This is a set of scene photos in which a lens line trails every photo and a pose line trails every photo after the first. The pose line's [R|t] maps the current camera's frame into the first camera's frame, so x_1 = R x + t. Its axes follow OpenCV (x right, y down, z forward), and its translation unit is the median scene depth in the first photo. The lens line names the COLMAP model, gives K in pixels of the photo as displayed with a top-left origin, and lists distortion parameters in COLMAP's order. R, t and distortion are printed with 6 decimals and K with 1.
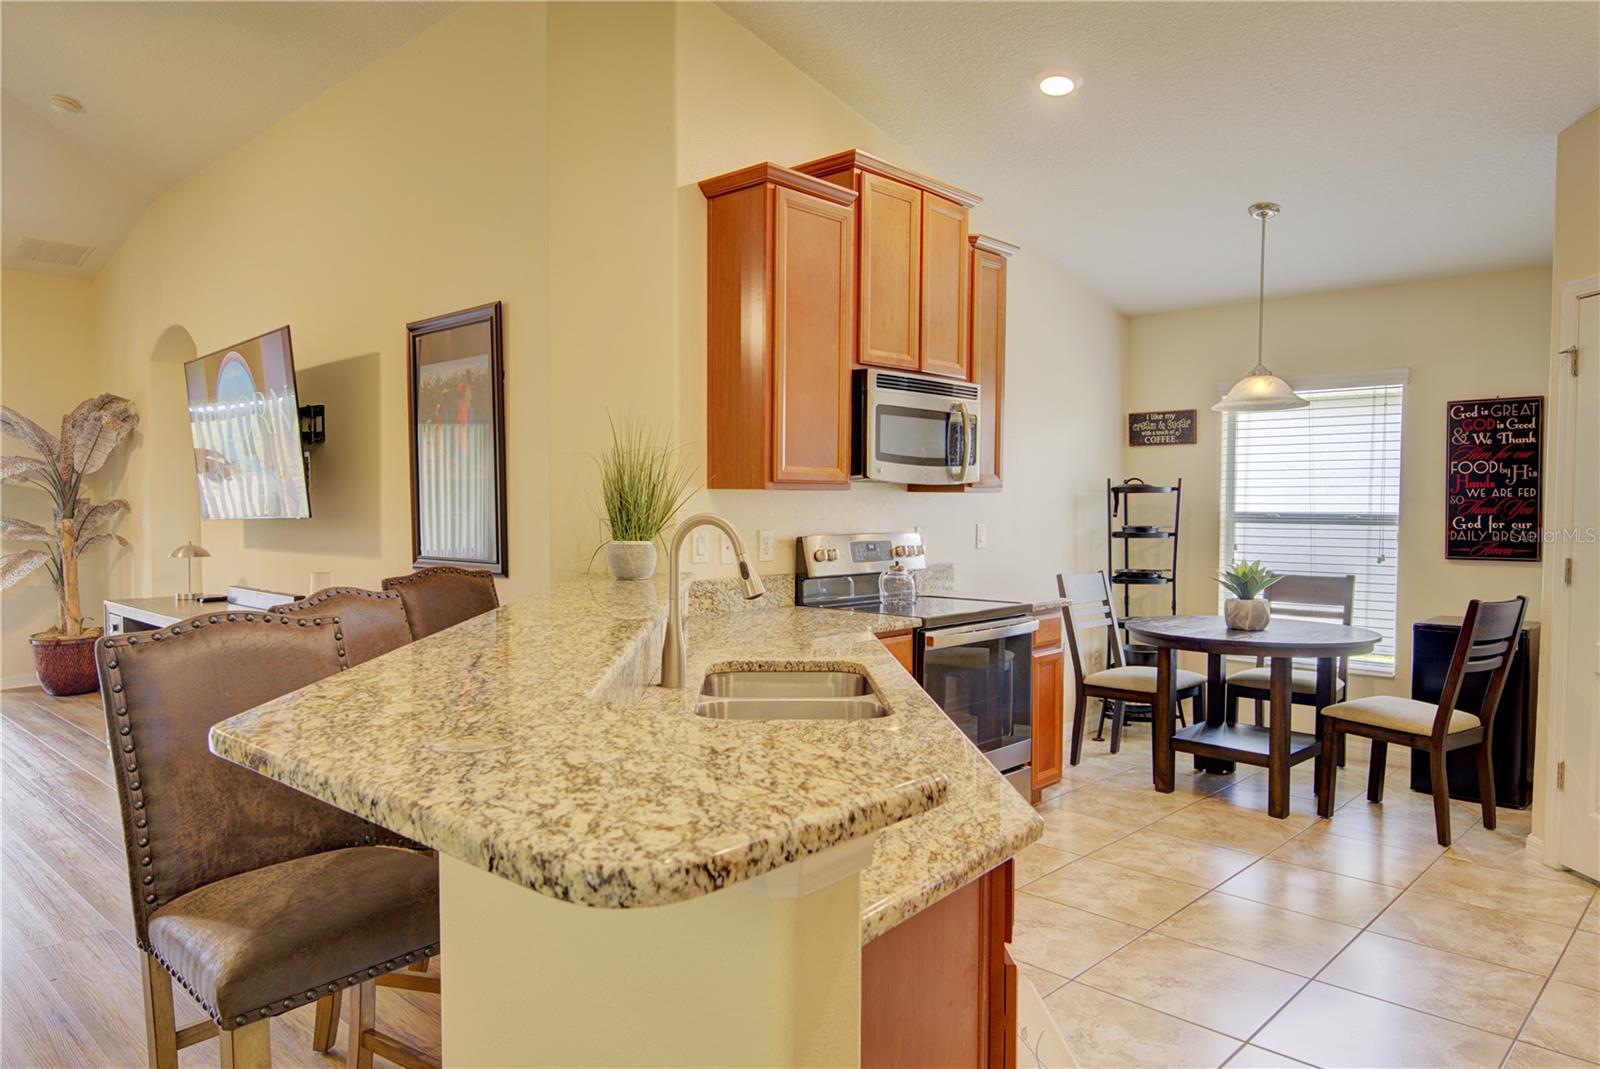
lens RADIAL K [[1046.6, 0, 792.2], [0, 1046.6, 543.0], [0, 0, 1]] dist [0.028183, -0.030922]
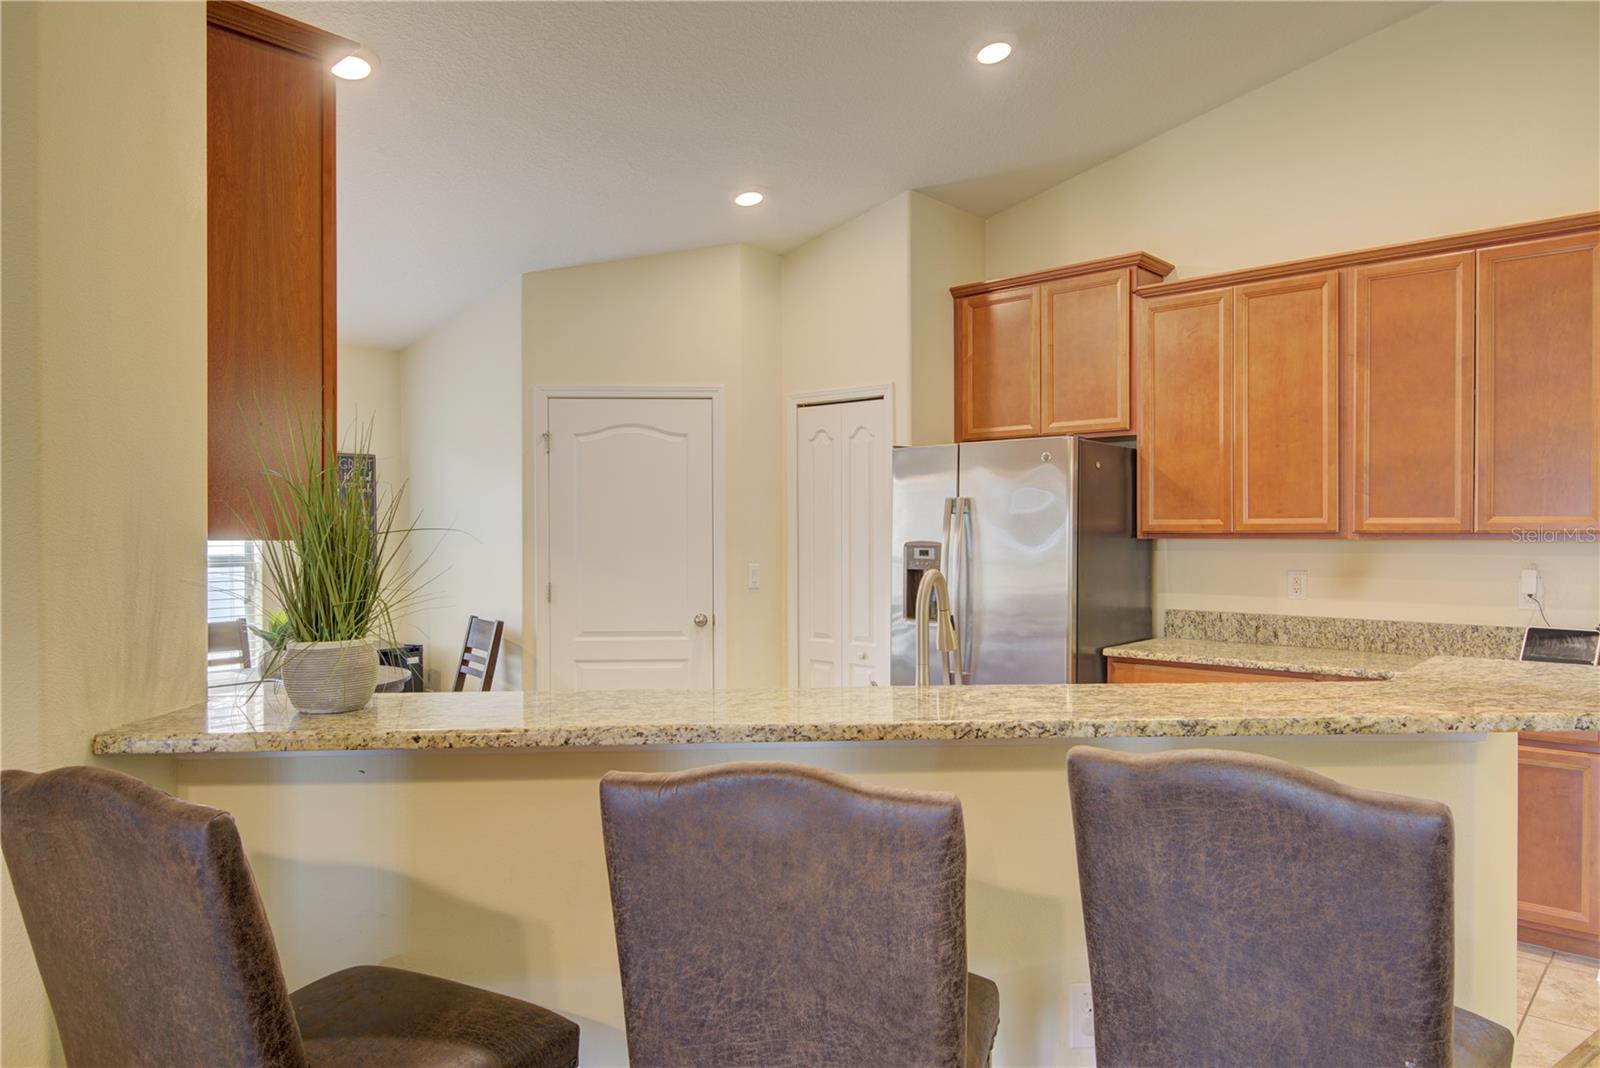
lens RADIAL K [[1028.1, 0, 790.0], [0, 1028.1, 539.9], [0, 0, 1]] dist [0.016671, -0.018821]
pose [[-0.020414, -0.012166, 0.999718, -0.581102], [0.044001, 0.998946, 0.013055, -0.042058], [-0.998823, 0.044255, -0.019857, 0.647046]]
